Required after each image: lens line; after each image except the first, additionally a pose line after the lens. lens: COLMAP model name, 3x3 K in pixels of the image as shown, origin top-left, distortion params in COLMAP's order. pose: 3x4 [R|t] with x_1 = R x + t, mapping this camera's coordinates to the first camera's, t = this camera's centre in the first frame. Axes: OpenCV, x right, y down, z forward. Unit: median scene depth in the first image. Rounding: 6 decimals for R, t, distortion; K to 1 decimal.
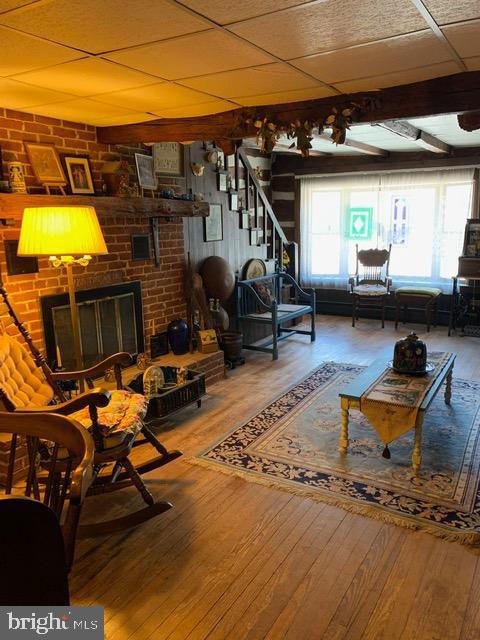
lens RADIAL K [[489.8, 0, 243.7], [0, 489.8, 316.1], [0, 0, 1]] dist [0.032877, -0.039204]
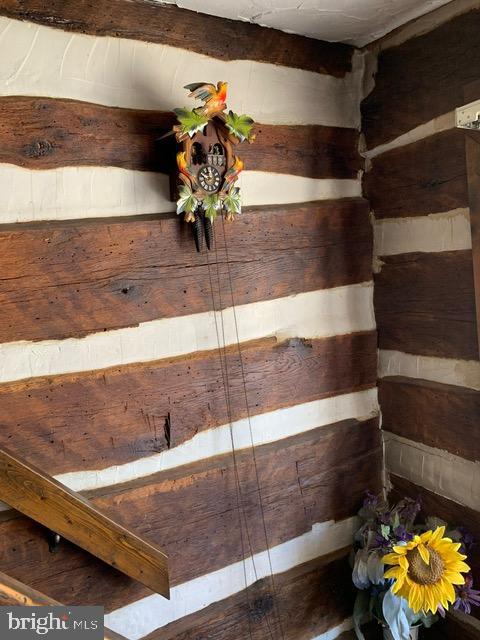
lens RADIAL K [[489.8, 0, 240.2], [0, 489.8, 319.8], [0, 0, 1]] dist [0.032877, -0.039204]
pose [[0.874798, -0.036625, -0.483102, 0.242616], [-0.017384, 0.994124, -0.106846, -0.401628], [0.484177, 0.101867, 0.869020, 1.696189]]
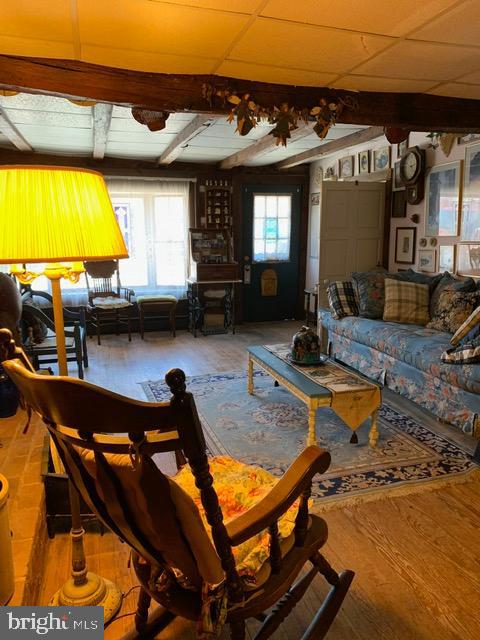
lens RADIAL K [[489.8, 0, 243.7], [0, 489.8, 314.0], [0, 0, 1]] dist [0.032877, -0.039204]
pose [[0.653113, -0.112438, 0.748867, -0.515280], [0.141426, 0.989627, 0.025244, -0.037492], [-0.743937, 0.089422, 0.662240, 0.377880]]
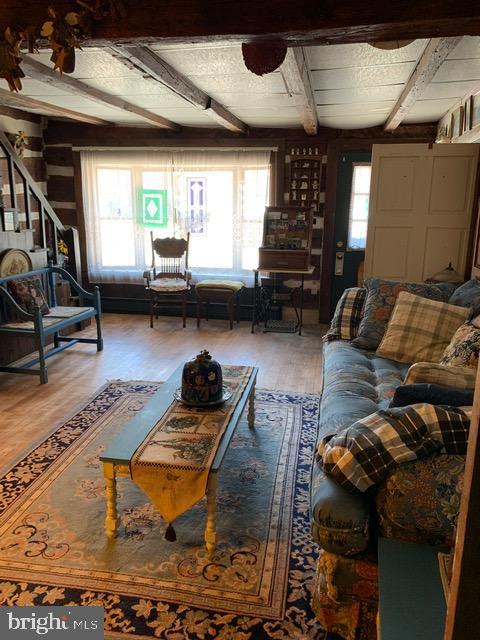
lens RADIAL K [[489.8, 0, 242.0], [0, 489.8, 314.6], [0, 0, 1]] dist [0.032877, -0.039204]
pose [[0.932868, -0.051157, 0.356568, 0.124959], [0.042027, 0.998561, 0.033310, -0.044166], [-0.357759, -0.016088, 0.933675, 0.257962]]
